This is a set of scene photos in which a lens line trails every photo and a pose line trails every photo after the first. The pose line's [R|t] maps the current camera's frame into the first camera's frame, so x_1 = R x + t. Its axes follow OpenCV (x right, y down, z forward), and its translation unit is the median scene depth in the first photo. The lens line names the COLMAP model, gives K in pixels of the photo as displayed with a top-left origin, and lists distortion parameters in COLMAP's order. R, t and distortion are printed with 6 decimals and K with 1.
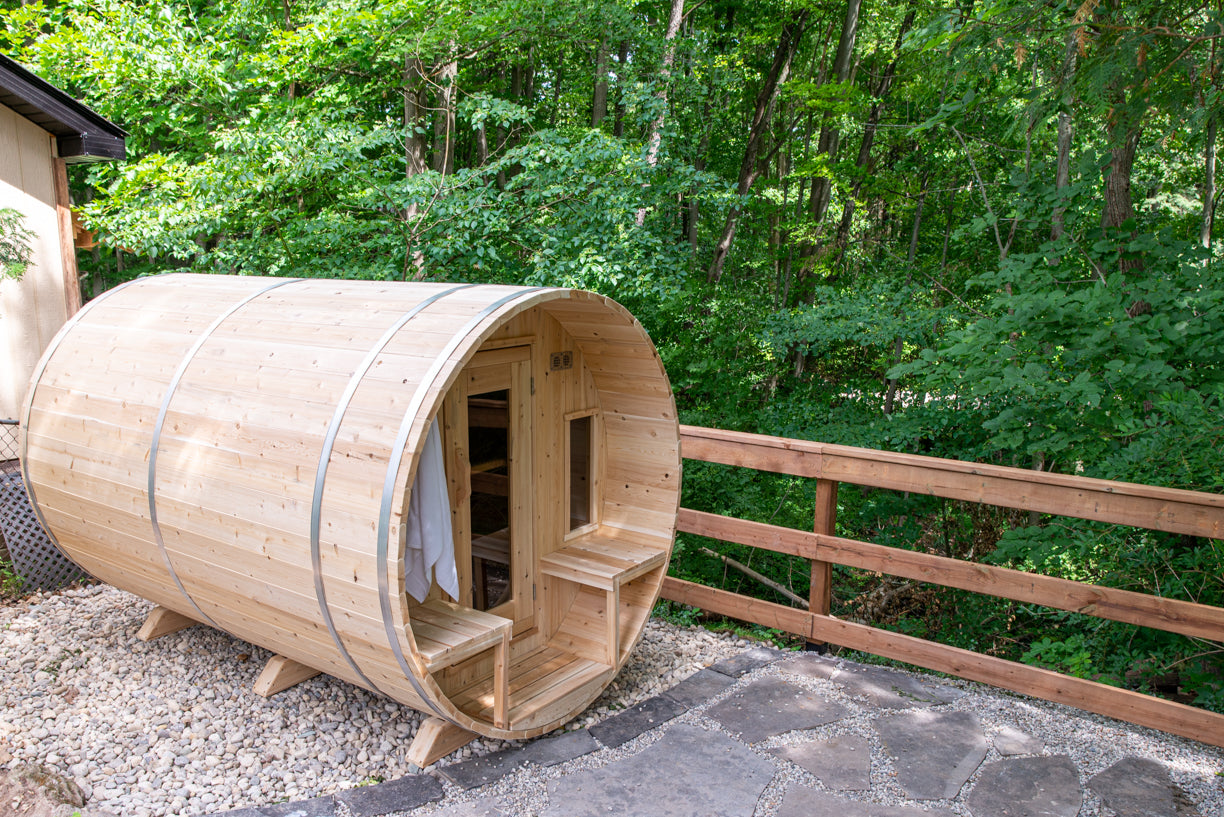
lens RADIAL K [[959.1, 0, 599.3], [0, 959.1, 466.8], [0, 0, 1]] dist [-0.024682, 0.025895]
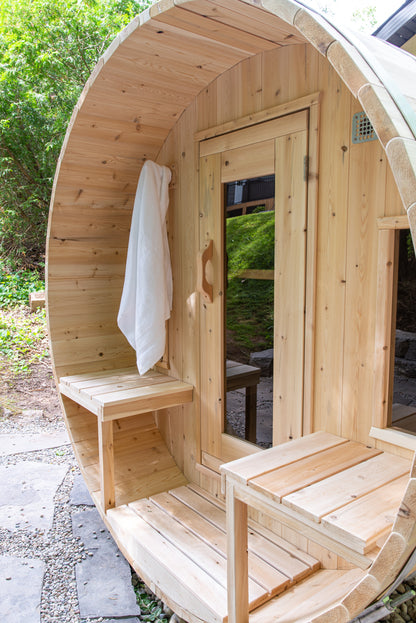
lens RADIAL K [[472.2, 0, 211.1], [0, 472.2, 311.8], [0, 0, 1]] dist [-0.013651, 0.008611]
pose [[-0.263814, 0.105114, -0.958829, 0.281291], [-0.214879, 0.962660, 0.164657, -0.025119], [0.940335, 0.249471, -0.231377, 1.021007]]
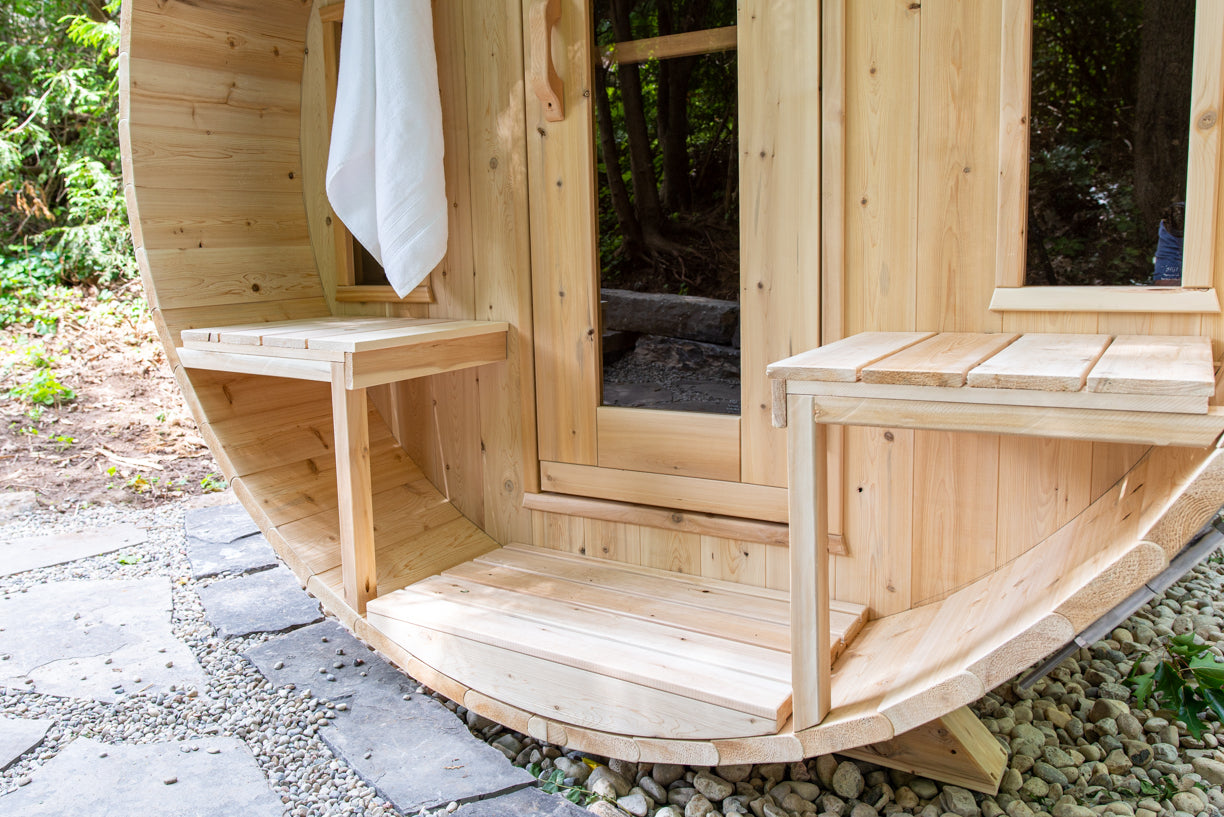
lens RADIAL K [[959.1, 0, 532.3], [0, 959.1, 361.6], [0, 0, 1]] dist [-0.024682, 0.025895]
pose [[0.034478, 0.121445, -0.991999, 0.273786], [-0.188837, 0.975501, 0.112862, 0.093085], [0.981403, 0.183435, 0.056566, 0.903859]]
